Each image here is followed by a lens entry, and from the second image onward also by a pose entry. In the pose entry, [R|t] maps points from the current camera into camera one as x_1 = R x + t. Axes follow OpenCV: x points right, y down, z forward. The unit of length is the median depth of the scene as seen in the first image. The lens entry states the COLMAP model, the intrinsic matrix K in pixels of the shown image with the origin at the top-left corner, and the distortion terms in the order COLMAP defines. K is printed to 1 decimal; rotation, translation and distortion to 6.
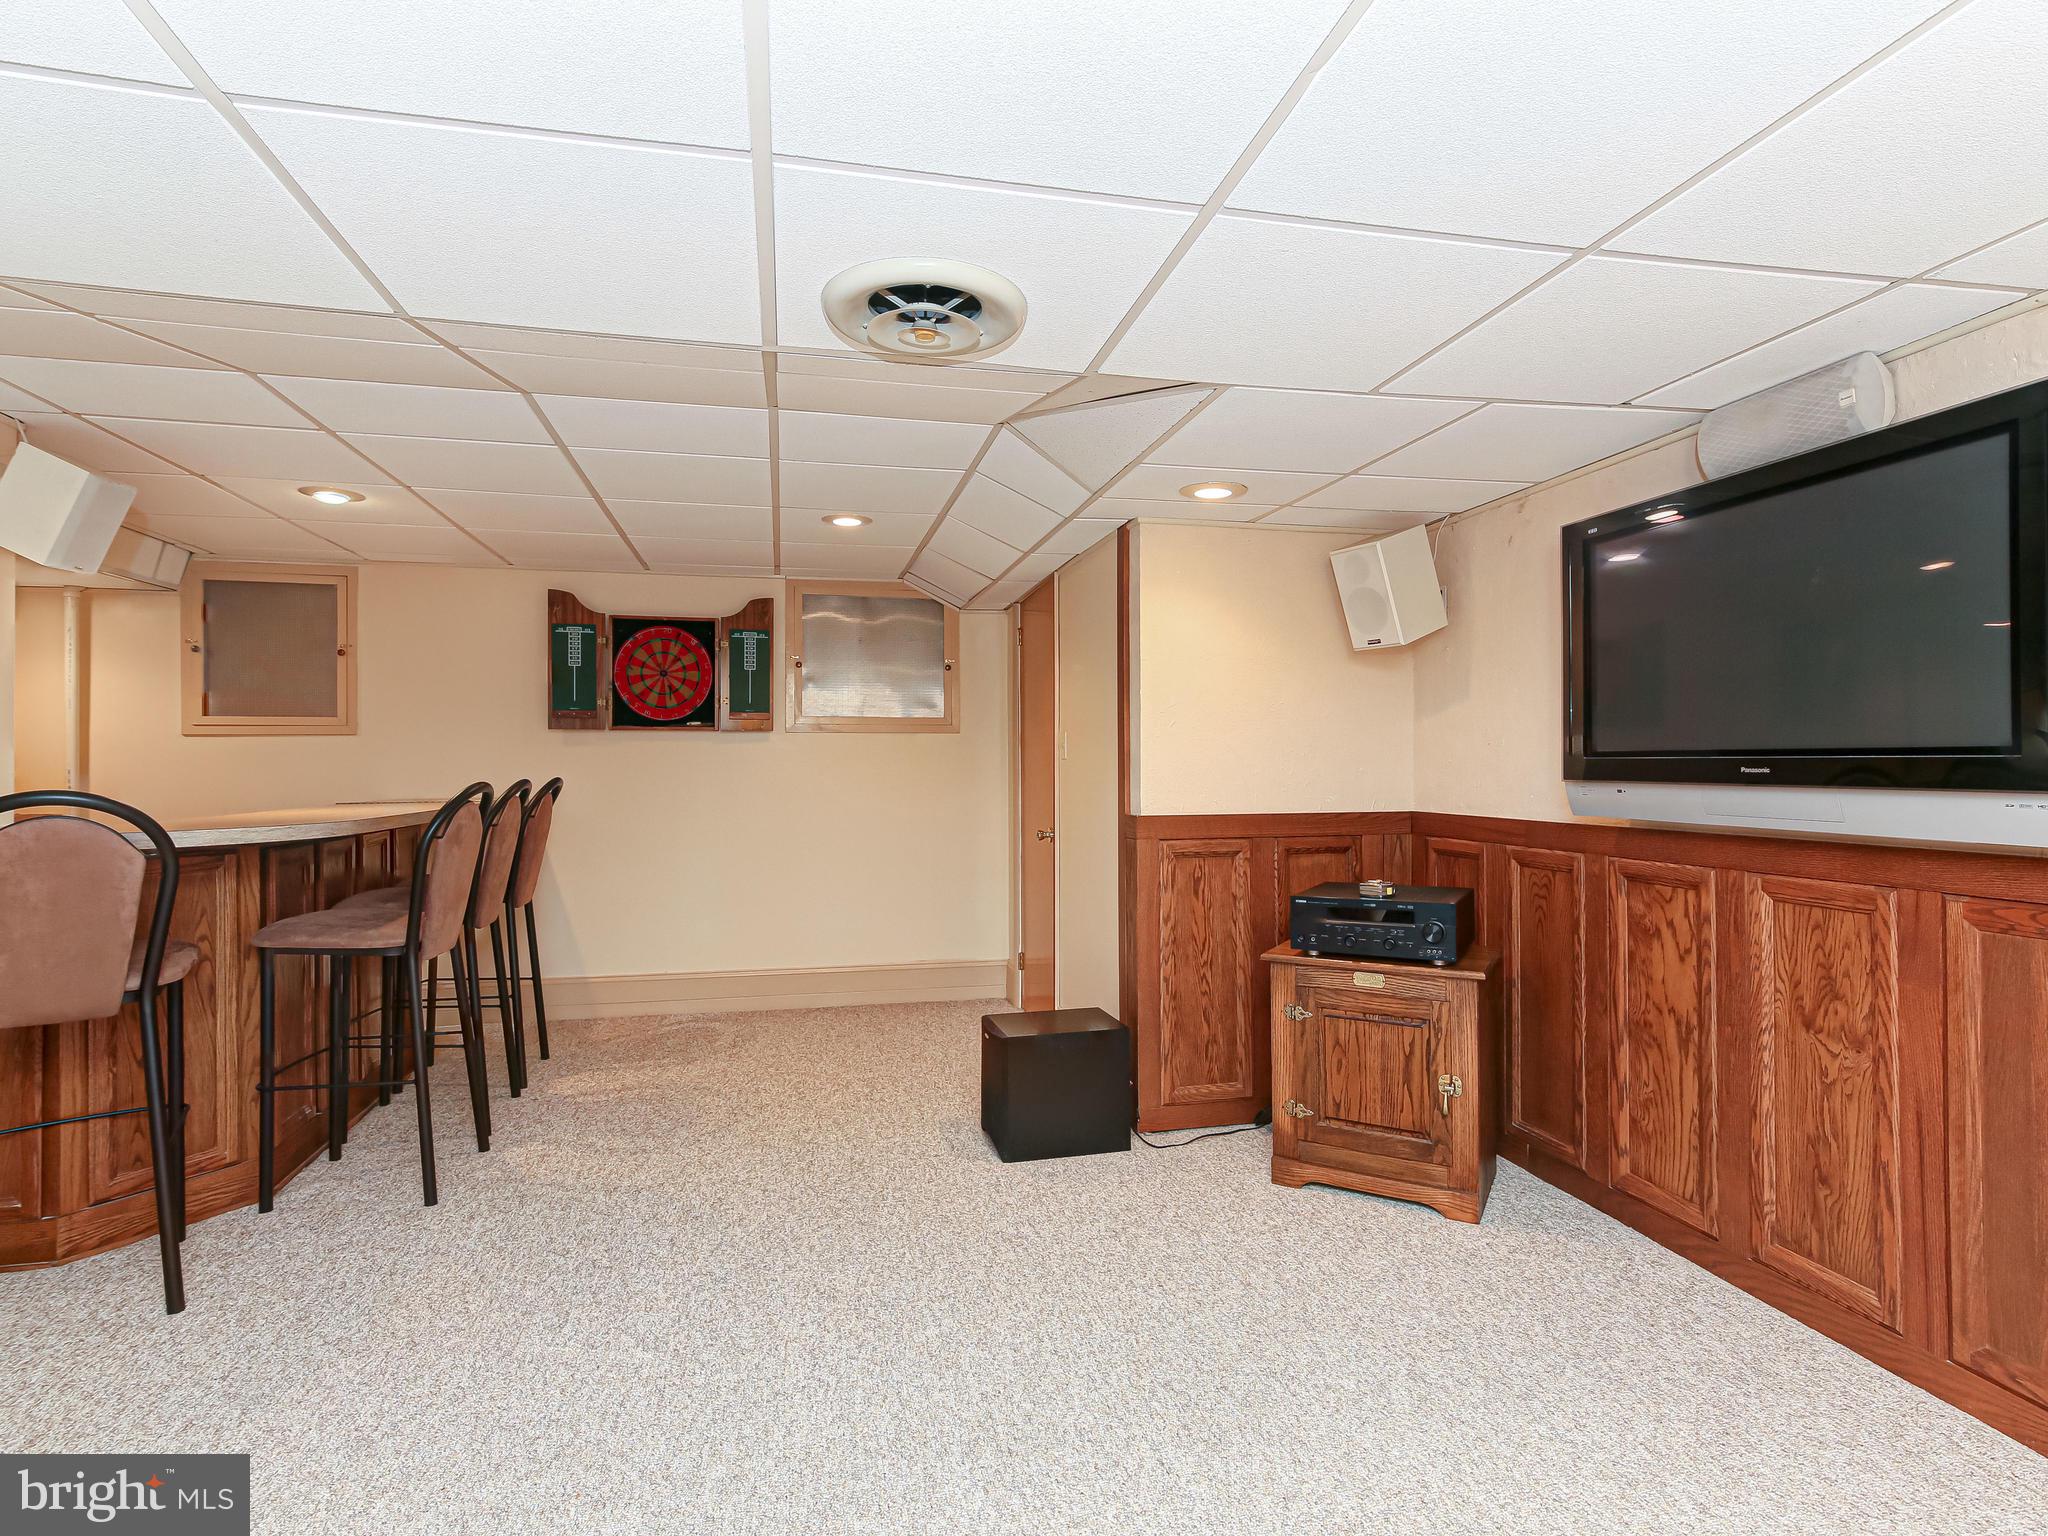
lens RADIAL K [[1032.8, 0, 1008.2], [0, 1032.8, 762.1], [0, 0, 1]] dist [0.001904, 0.000623]
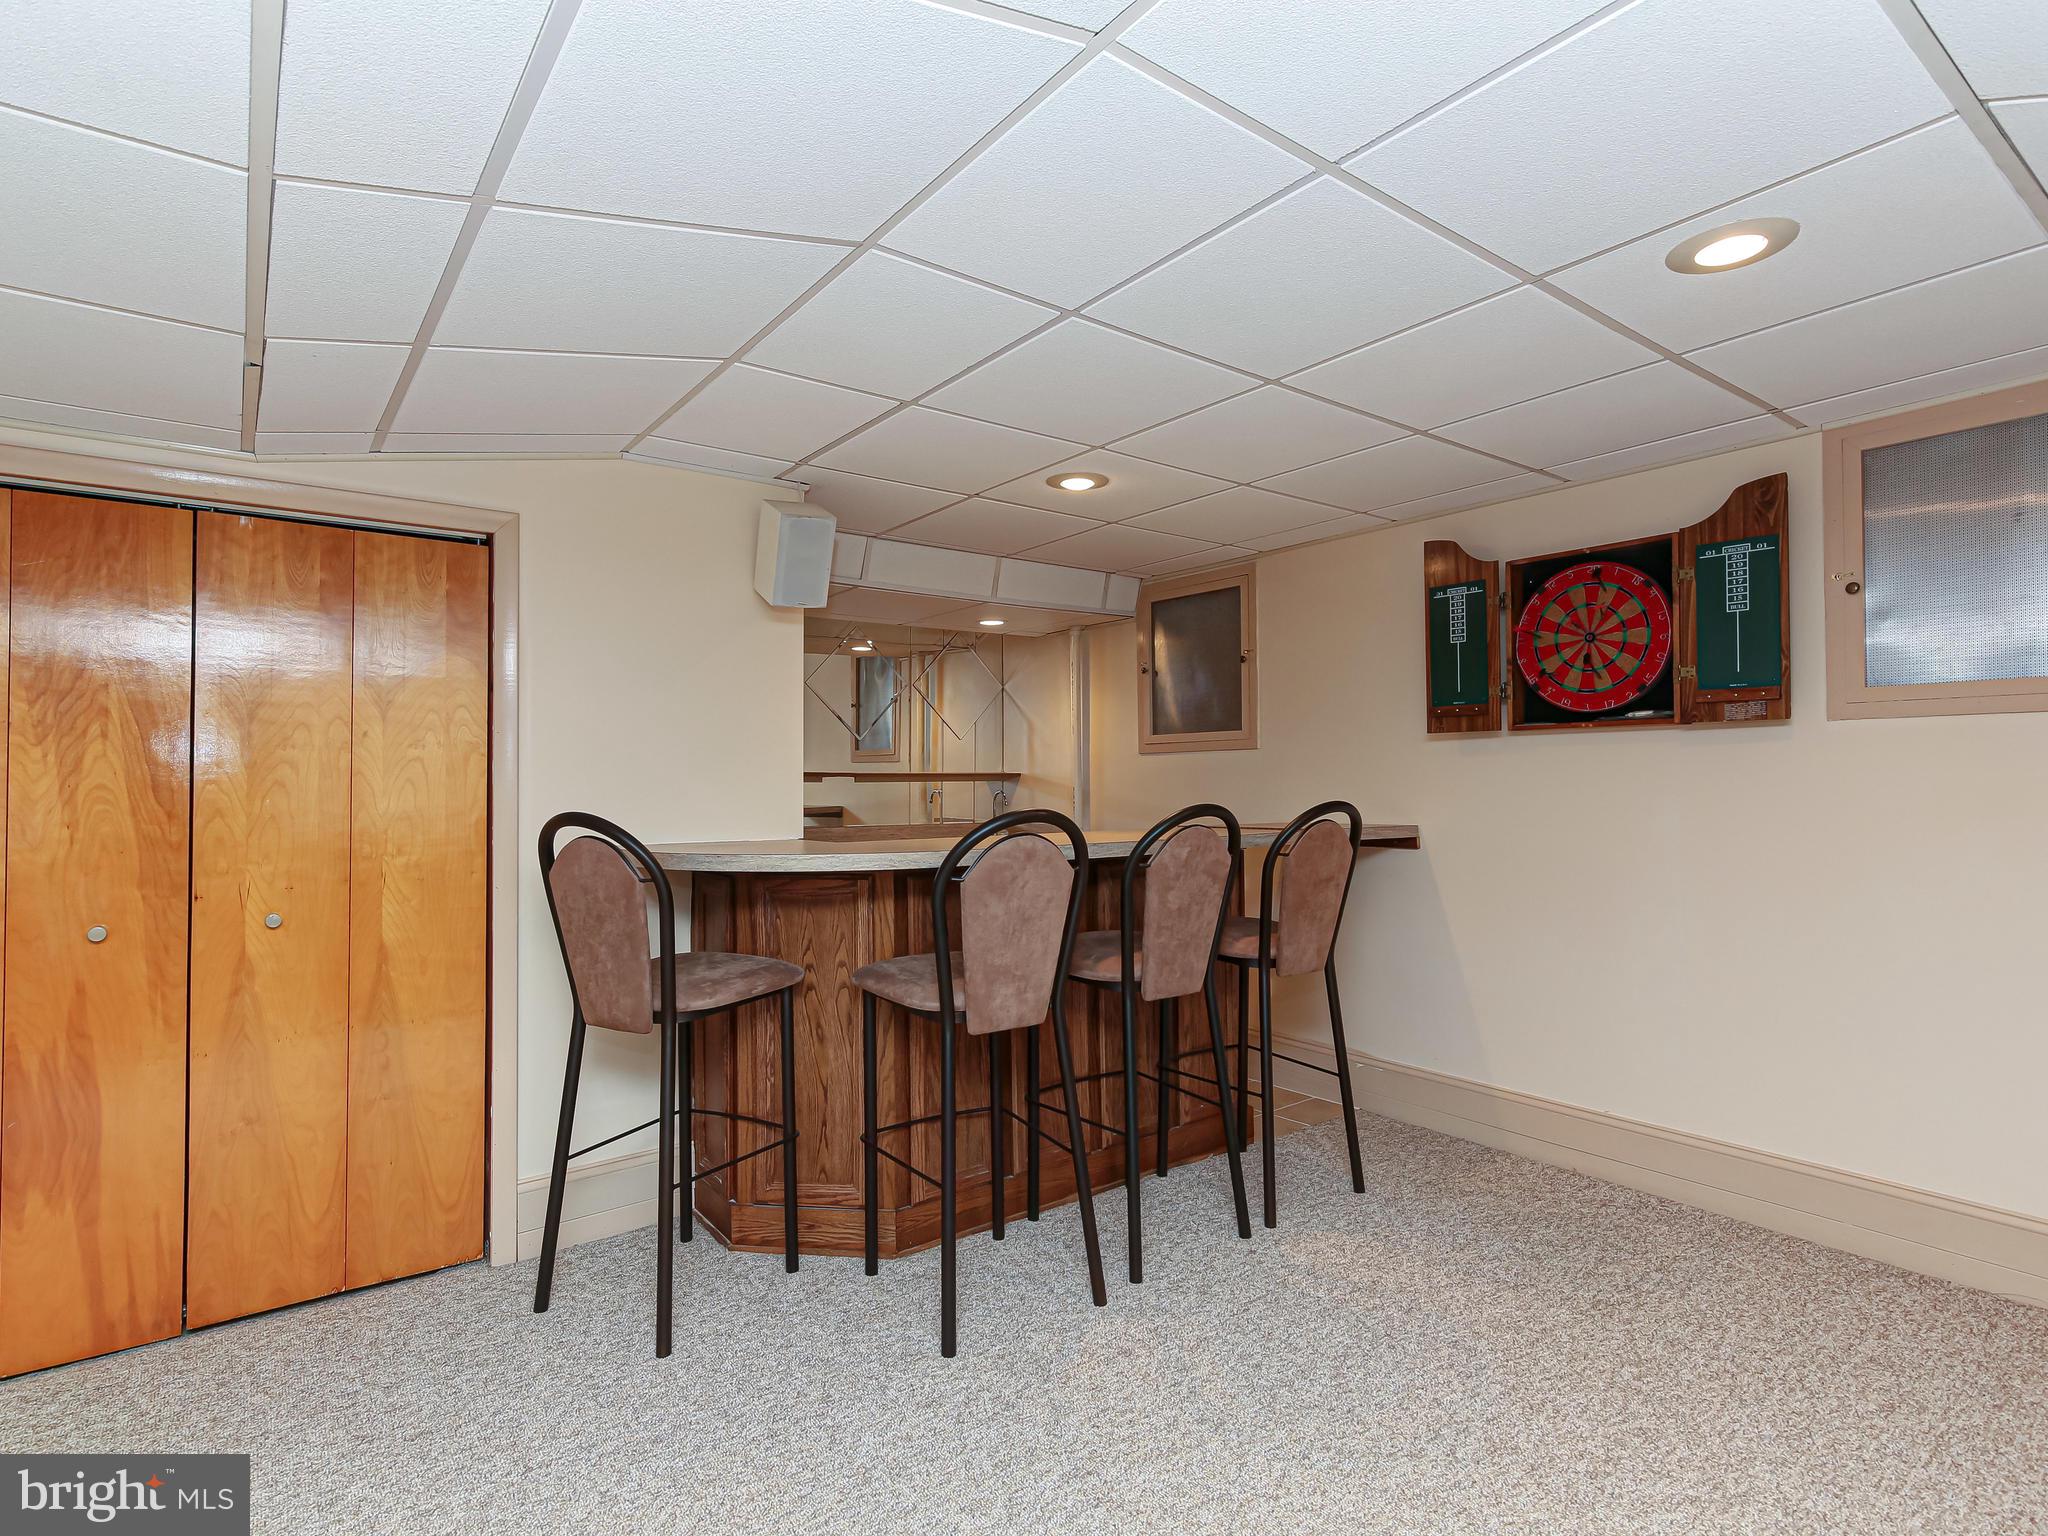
lens RADIAL K [[1032.8, 0, 1008.2], [0, 1032.8, 762.1], [0, 0, 1]] dist [0.001904, 0.000623]
pose [[0.412695, -0.016671, -0.910717, 0.097061], [0.006017, 0.999861, -0.015576, -0.001425], [0.910849, 0.000949, 0.412738, 0.413245]]
